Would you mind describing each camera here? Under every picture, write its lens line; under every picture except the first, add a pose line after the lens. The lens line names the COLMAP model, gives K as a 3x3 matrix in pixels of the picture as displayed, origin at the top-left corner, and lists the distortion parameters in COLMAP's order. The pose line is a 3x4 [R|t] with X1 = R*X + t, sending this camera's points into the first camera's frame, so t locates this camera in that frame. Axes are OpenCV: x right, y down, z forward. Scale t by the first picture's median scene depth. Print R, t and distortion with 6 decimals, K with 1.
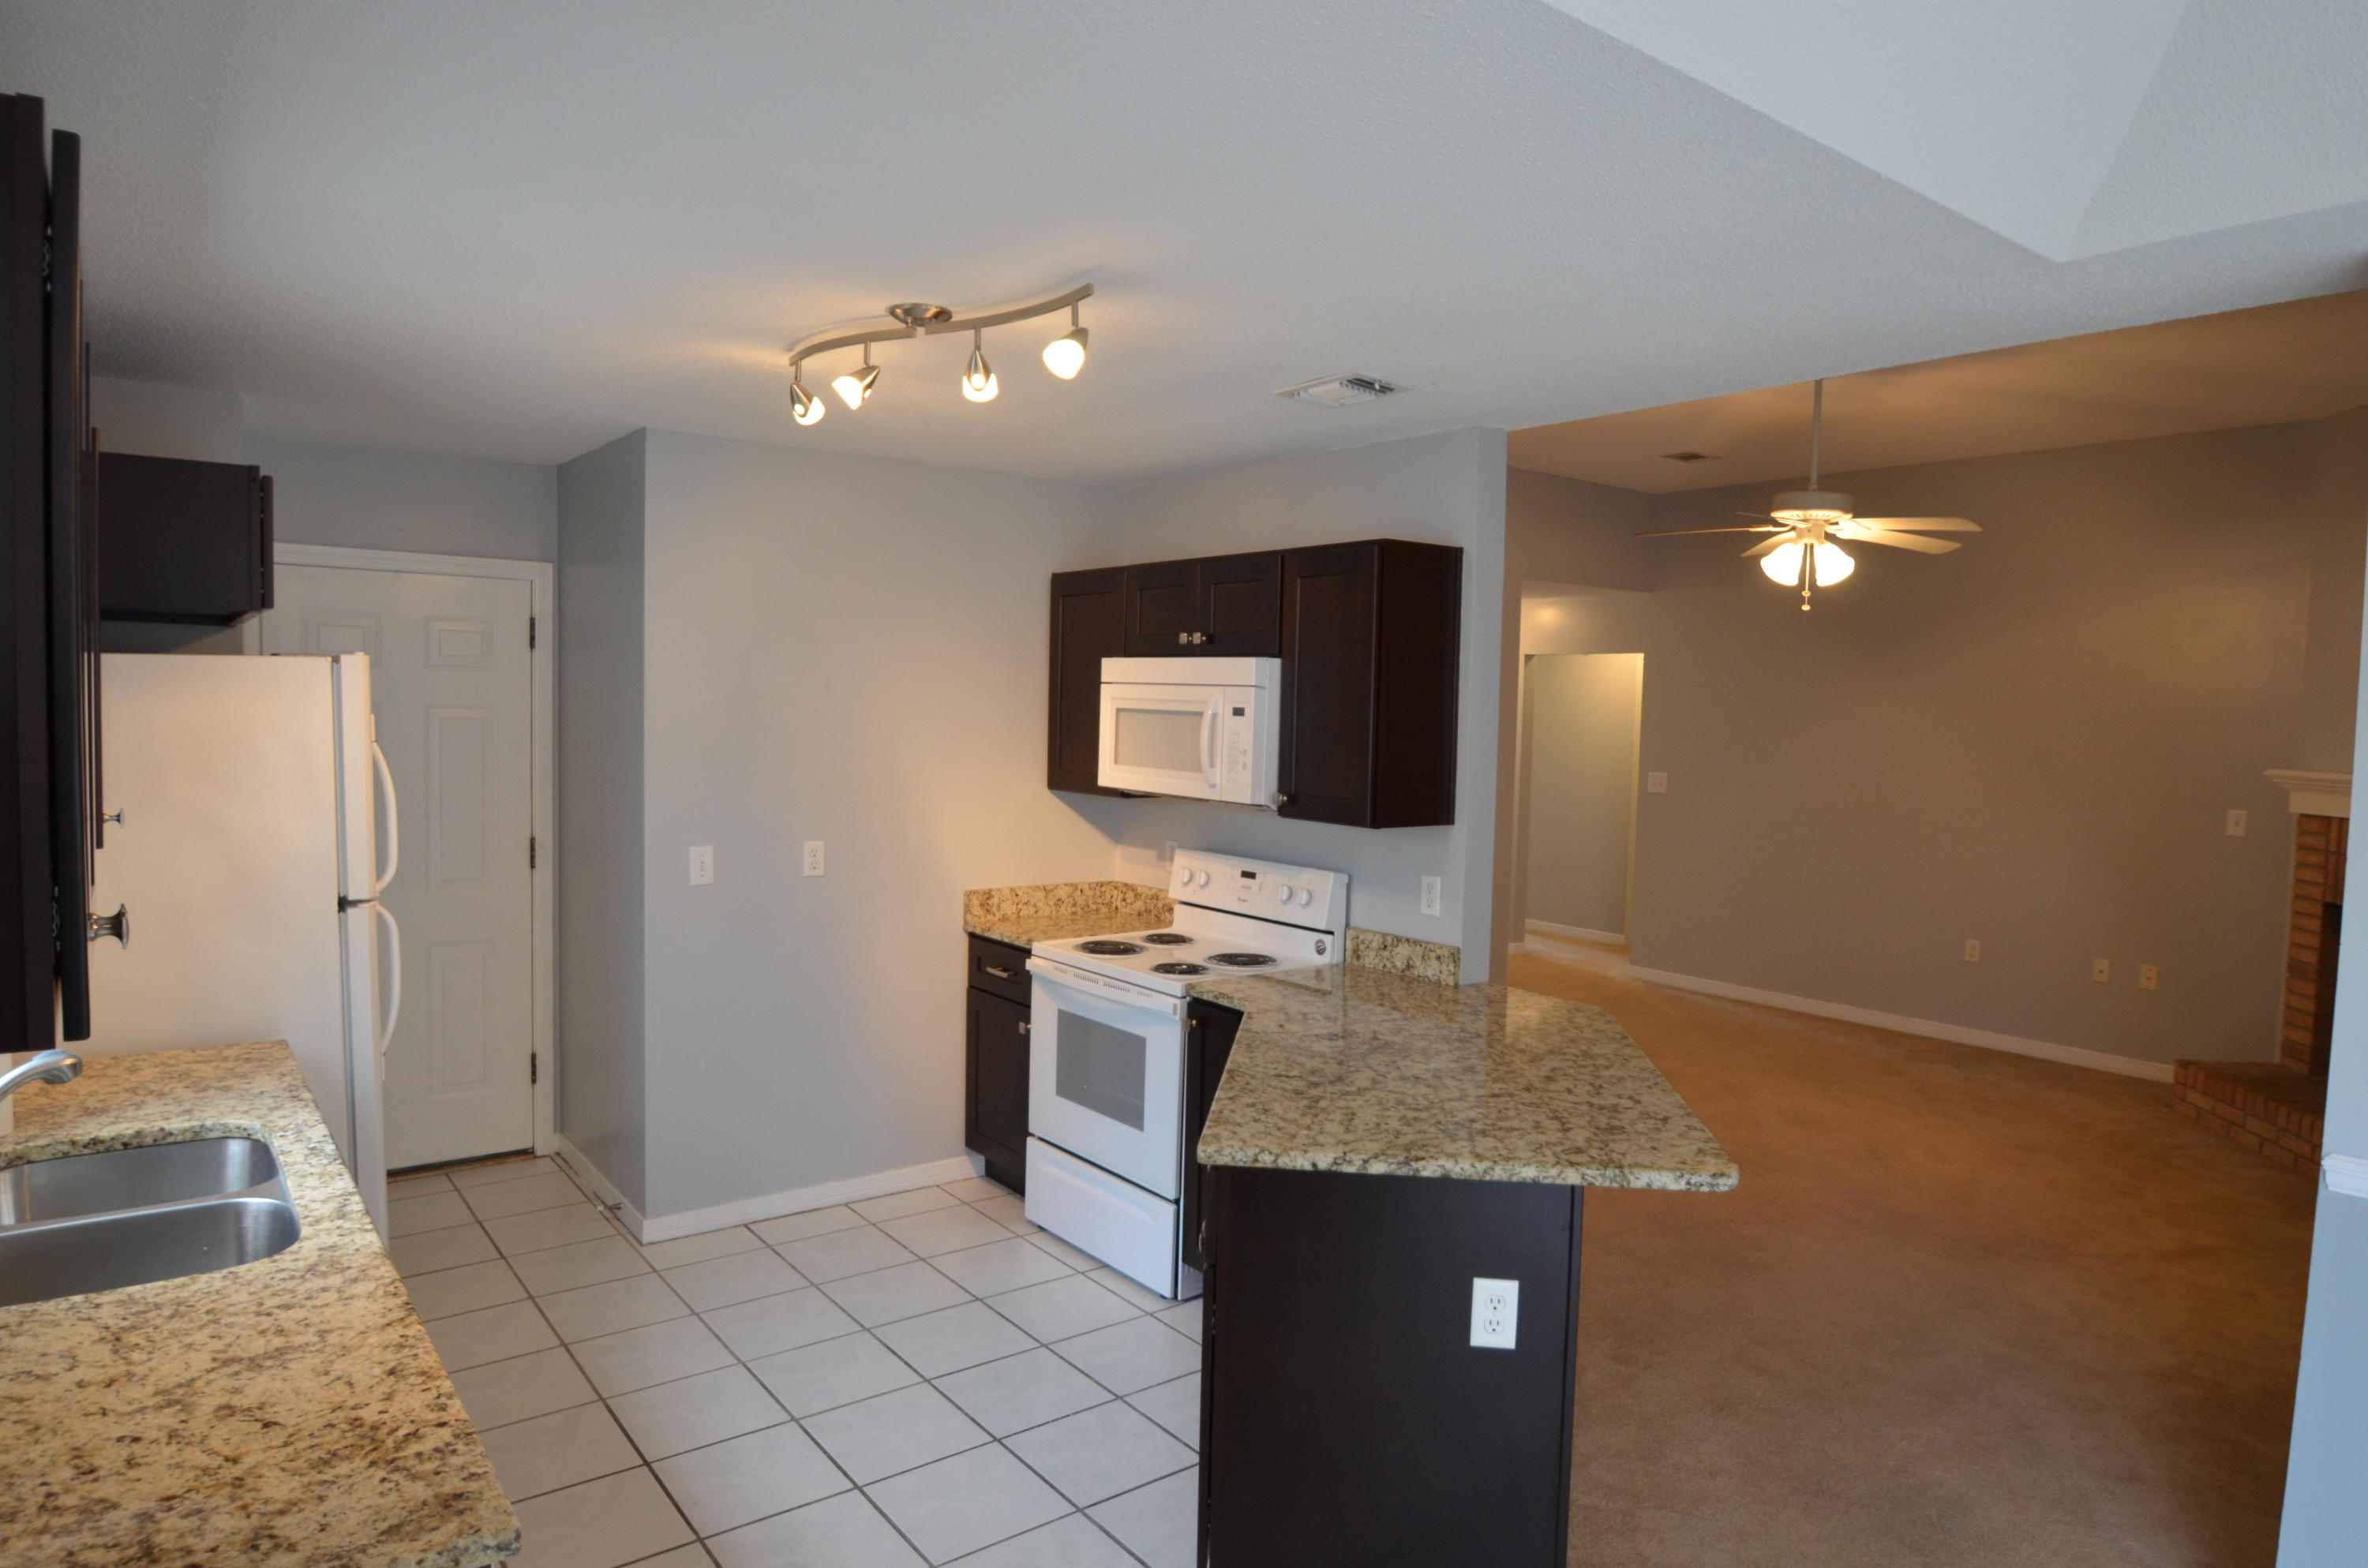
lens RADIAL K [[1422.9, 0, 1170.0], [0, 1422.9, 784.3], [0, 0, 1]] dist [-0.028924, -0.003099]
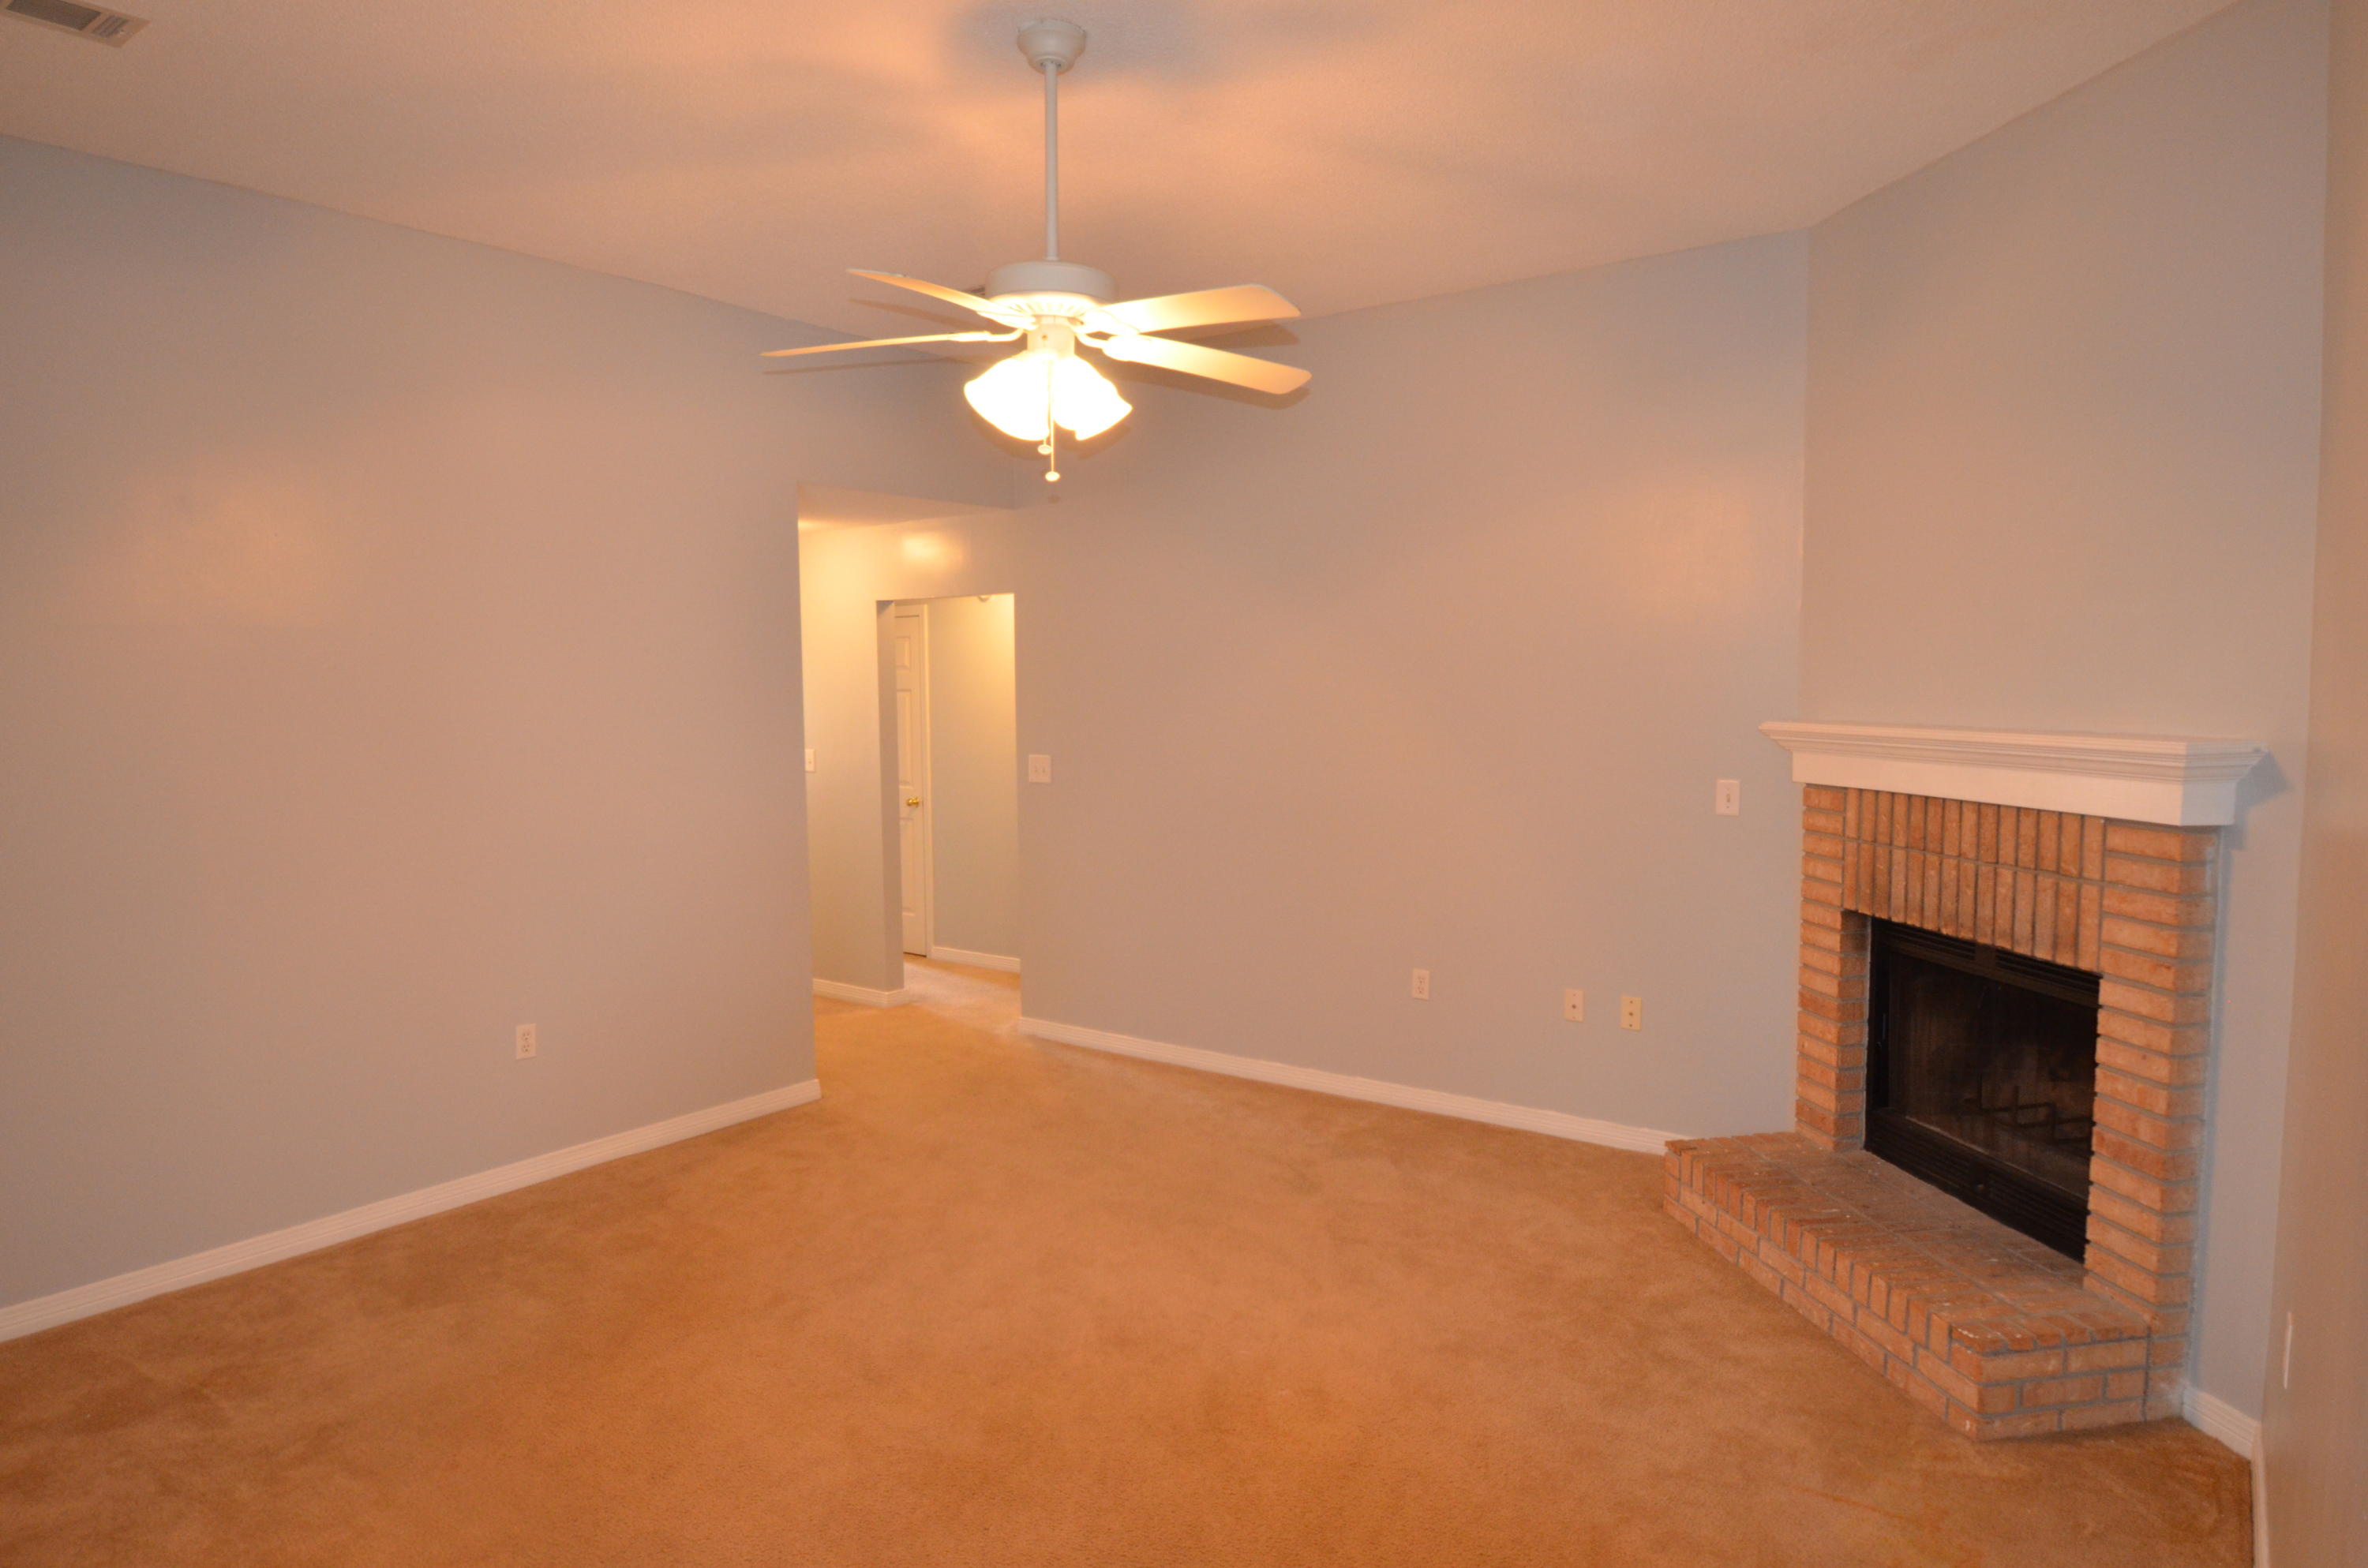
lens RADIAL K [[1422.9, 0, 1193.7], [0, 1422.9, 786.6], [0, 0, 1]] dist [-0.028924, -0.003099]
pose [[0.955342, -0.057697, 0.289814, 0.317092], [0.051261, 0.998242, 0.029755, -0.015064], [-0.291022, -0.013570, 0.956620, 0.419019]]
